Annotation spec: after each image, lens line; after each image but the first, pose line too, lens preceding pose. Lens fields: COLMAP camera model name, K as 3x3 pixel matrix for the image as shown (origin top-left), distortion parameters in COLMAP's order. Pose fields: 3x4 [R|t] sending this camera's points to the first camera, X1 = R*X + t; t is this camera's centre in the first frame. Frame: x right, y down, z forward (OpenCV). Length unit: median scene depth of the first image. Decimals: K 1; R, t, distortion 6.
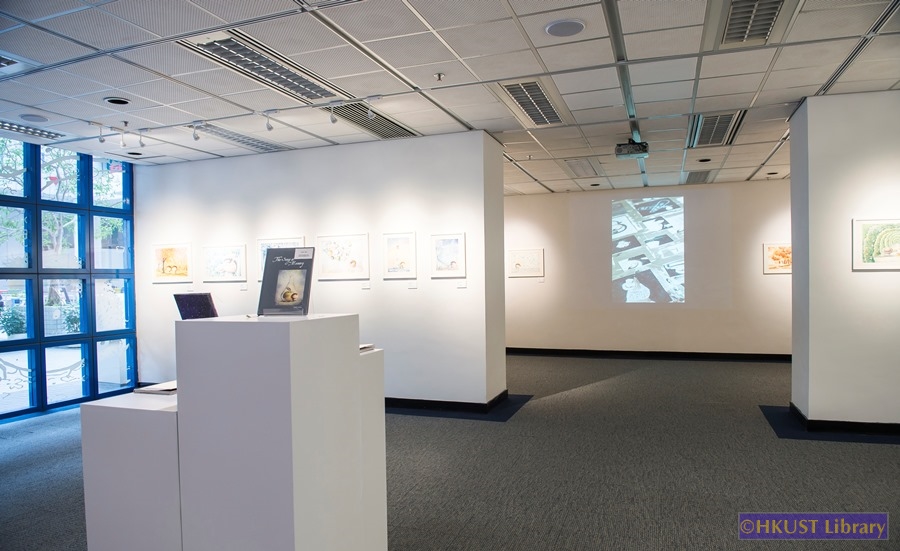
lens RADIAL K [[587.3, 0, 456.6], [0, 587.3, 281.5], [0, 0, 1]] dist [-0.028586, -0.031135]
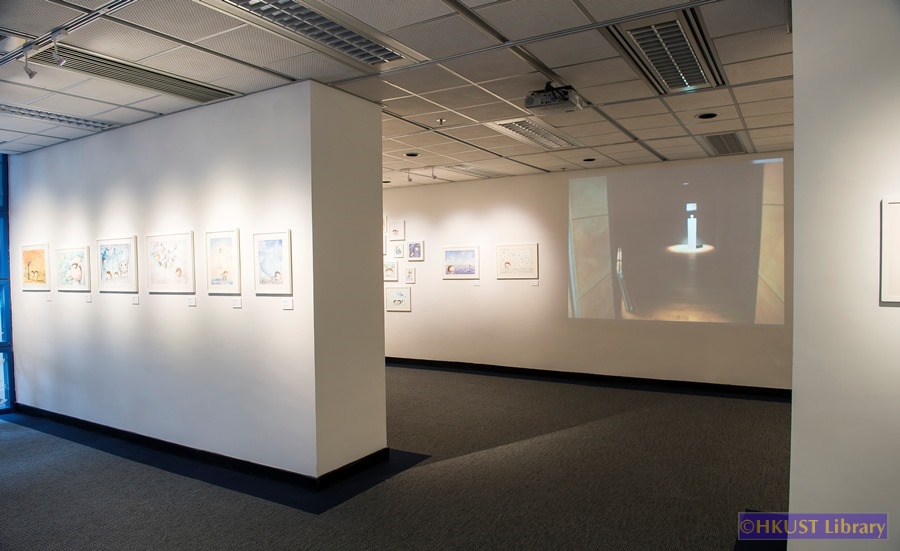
lens RADIAL K [[592.6, 0, 450.0], [0, 592.6, 275.5], [0, 0, 1]] dist [-0.051333, -0.004884]
pose [[0.981079, 0.005230, -0.193540, 0.312354], [-0.003115, 0.999932, 0.011231, -0.035808], [0.193585, -0.010415, 0.981028, 0.327938]]
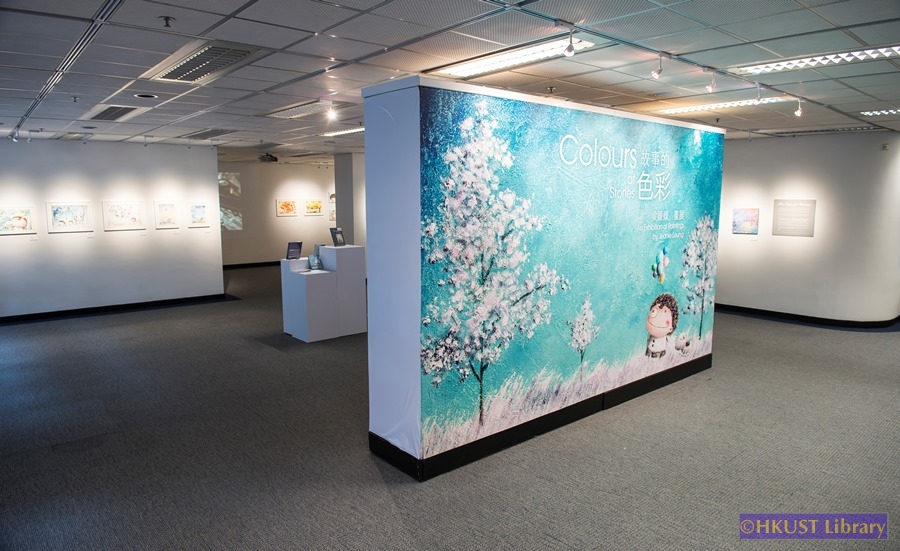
lens RADIAL K [[587.3, 0, 456.6], [0, 587.3, 281.5], [0, 0, 1]] dist [-0.028586, -0.031135]
pose [[0.493448, -0.108186, 0.863021, -1.116410], [-0.005899, 0.991795, 0.127702, -0.069777], [-0.869756, -0.068106, 0.488761, -0.535654]]
